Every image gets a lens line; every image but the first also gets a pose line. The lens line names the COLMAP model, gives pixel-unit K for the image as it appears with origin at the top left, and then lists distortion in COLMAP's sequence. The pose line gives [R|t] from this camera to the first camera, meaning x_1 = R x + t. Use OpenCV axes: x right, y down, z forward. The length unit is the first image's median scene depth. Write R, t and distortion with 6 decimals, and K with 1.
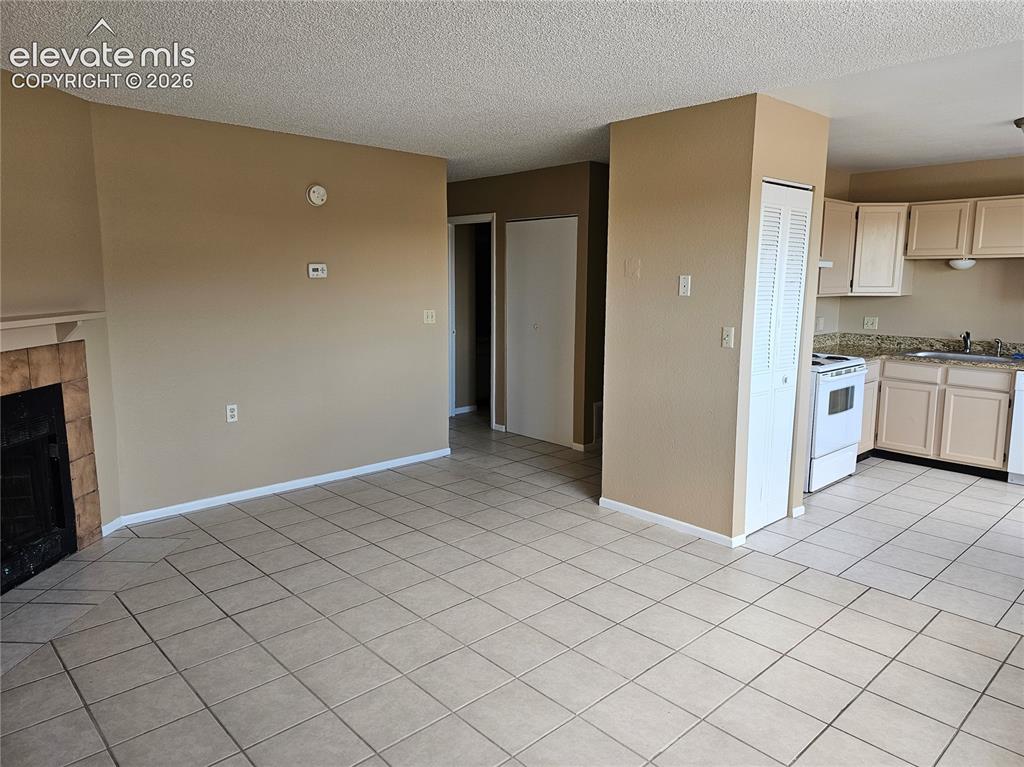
lens RADIAL K [[688.5, 0, 509.9], [0, 688.5, 375.4], [0, 0, 1]] dist [0.087888, -0.084430]
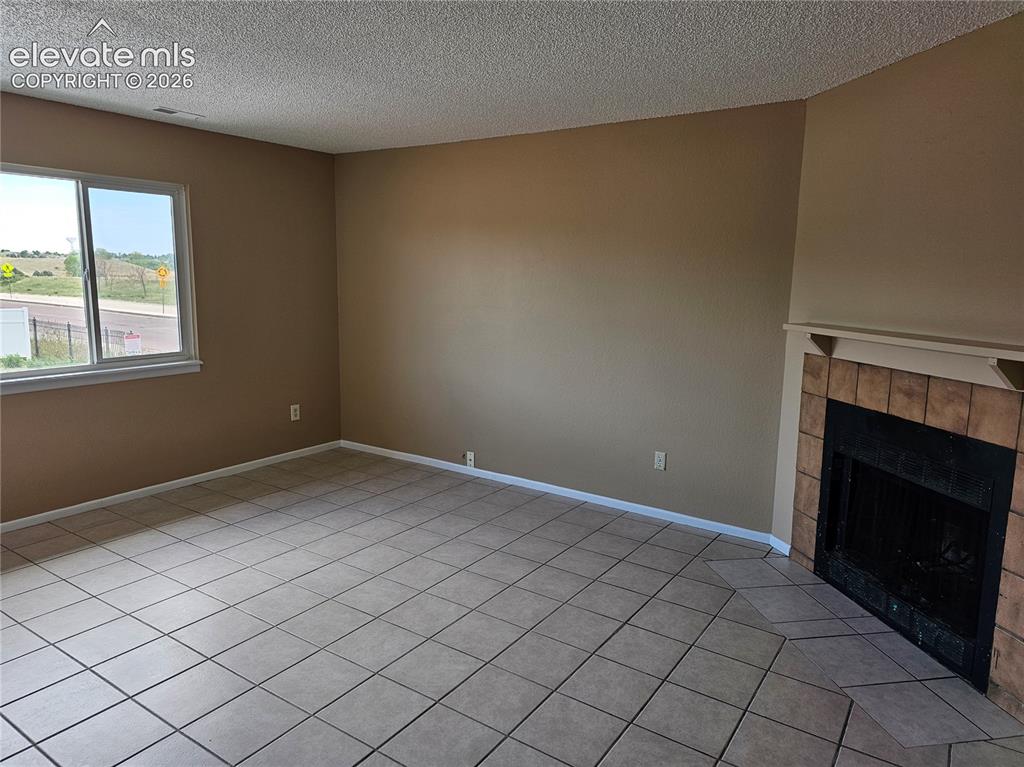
lens RADIAL K [[688.5, 0, 509.9], [0, 688.5, 375.4], [0, 0, 1]] dist [0.087888, -0.084430]
pose [[-0.974946, 0.013744, -0.222019, -0.007250], [-0.050546, 0.958293, 0.281283, -0.074018], [0.216625, 0.285458, -0.933589, 0.500255]]
